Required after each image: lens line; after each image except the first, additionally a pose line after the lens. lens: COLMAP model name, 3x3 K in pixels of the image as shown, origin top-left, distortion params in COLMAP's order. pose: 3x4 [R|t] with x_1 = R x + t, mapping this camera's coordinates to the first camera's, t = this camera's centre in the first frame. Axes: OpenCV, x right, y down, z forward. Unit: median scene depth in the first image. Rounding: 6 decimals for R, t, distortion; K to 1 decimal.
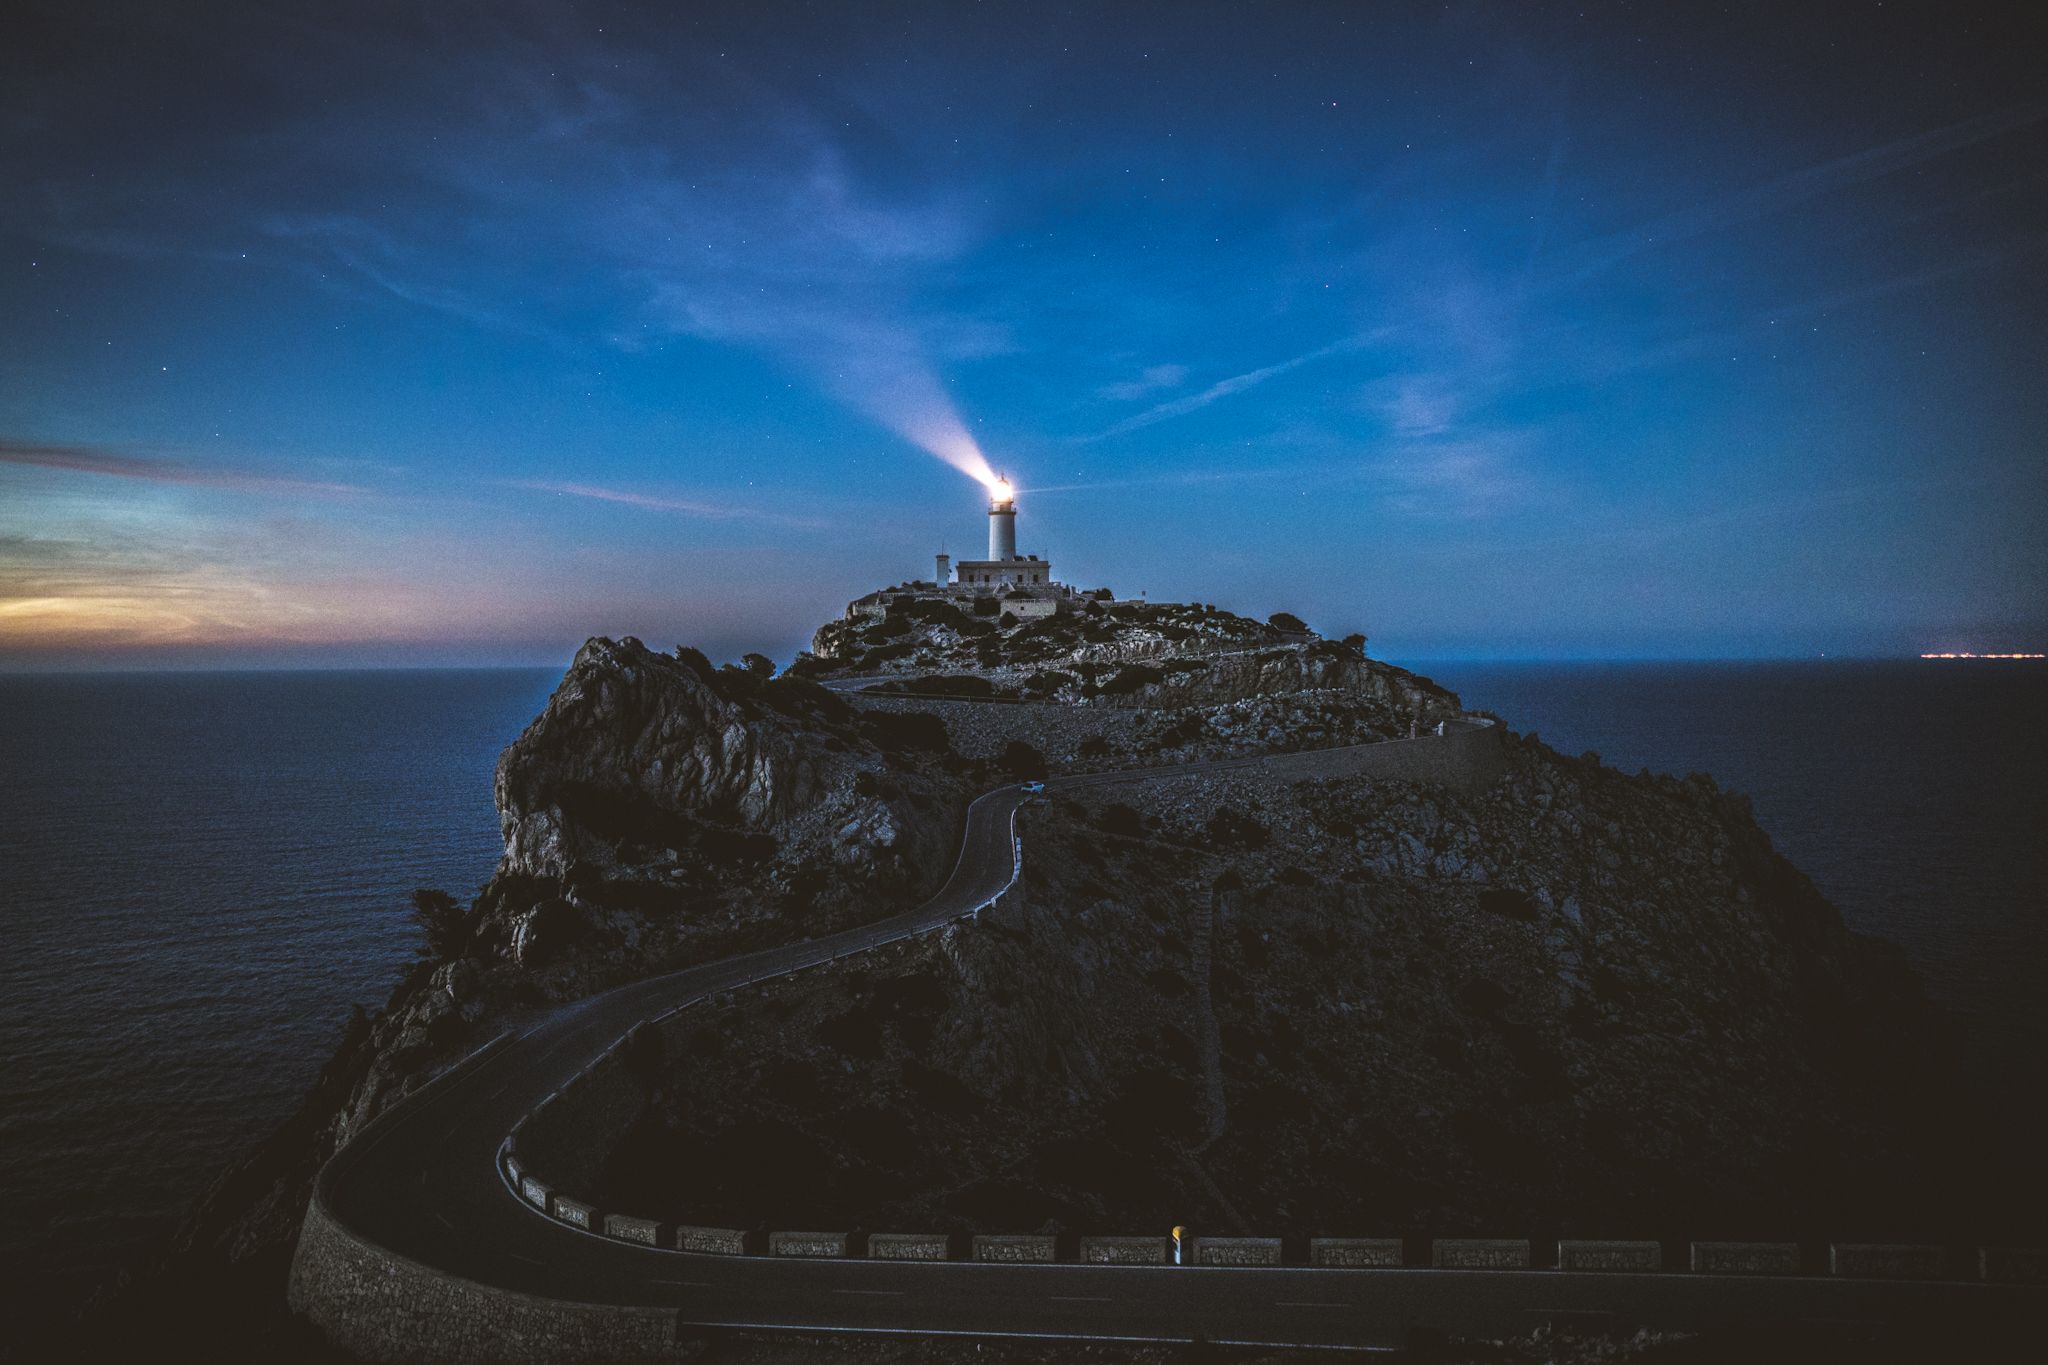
lens RADIAL K [[1330.2, 0, 1024.0], [0, 1330.2, 682.5], [0, 0, 1]] dist [-0.042790, 0.050013]
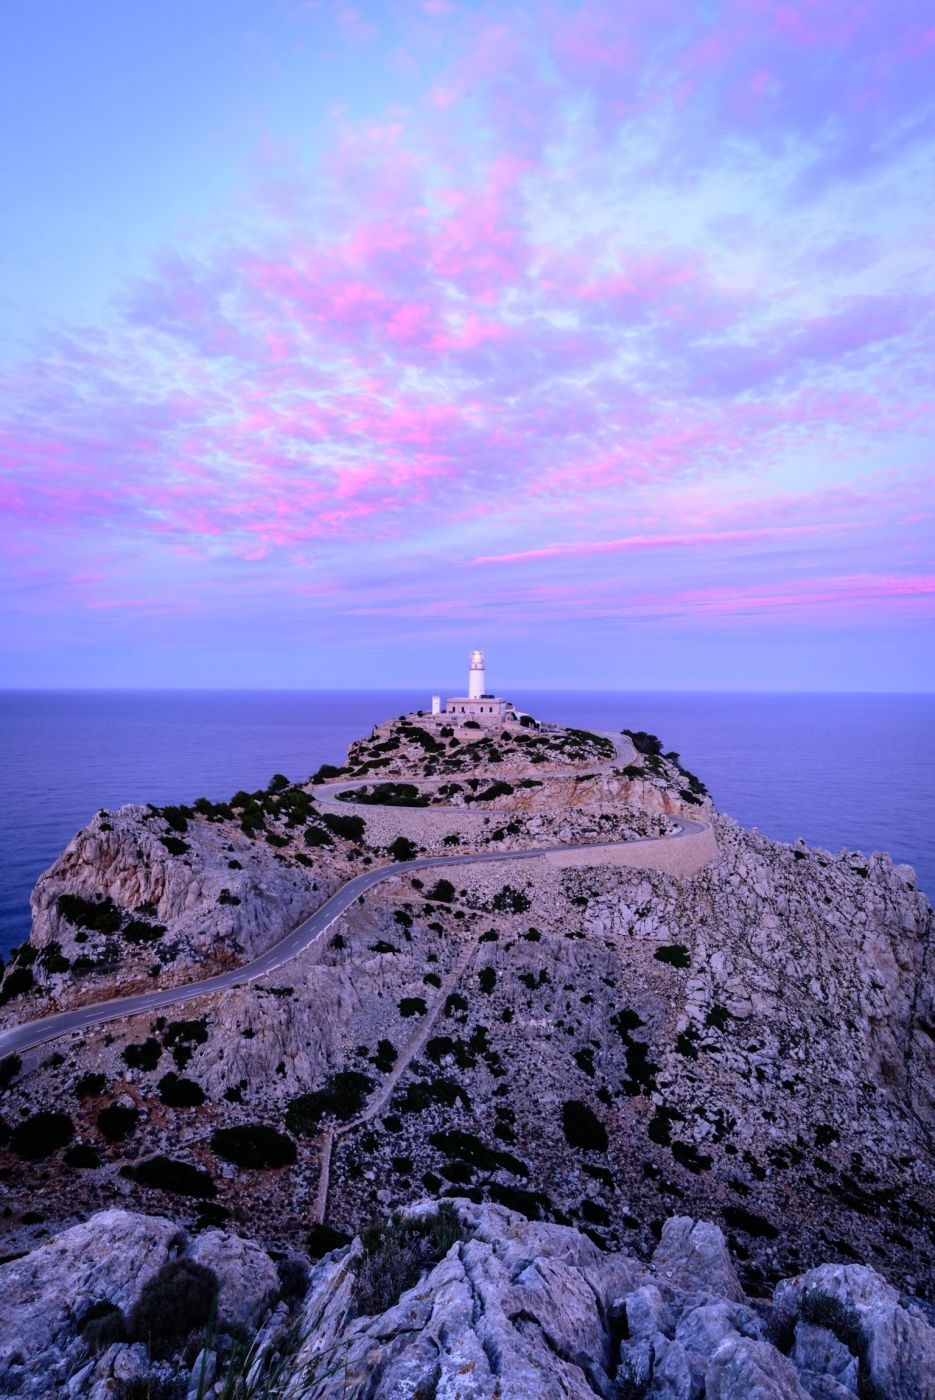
lens RADIAL K [[791.5, 0, 467.5], [0, 791.5, 700.0], [0, 0, 1]] dist [-0.059998, 0.030260]
pose [[0.979683, 0.019782, -0.199574, 0.326592], [-0.020780, 0.999780, -0.002909, -0.154665], [0.199472, 0.006997, 0.979879, -0.012866]]
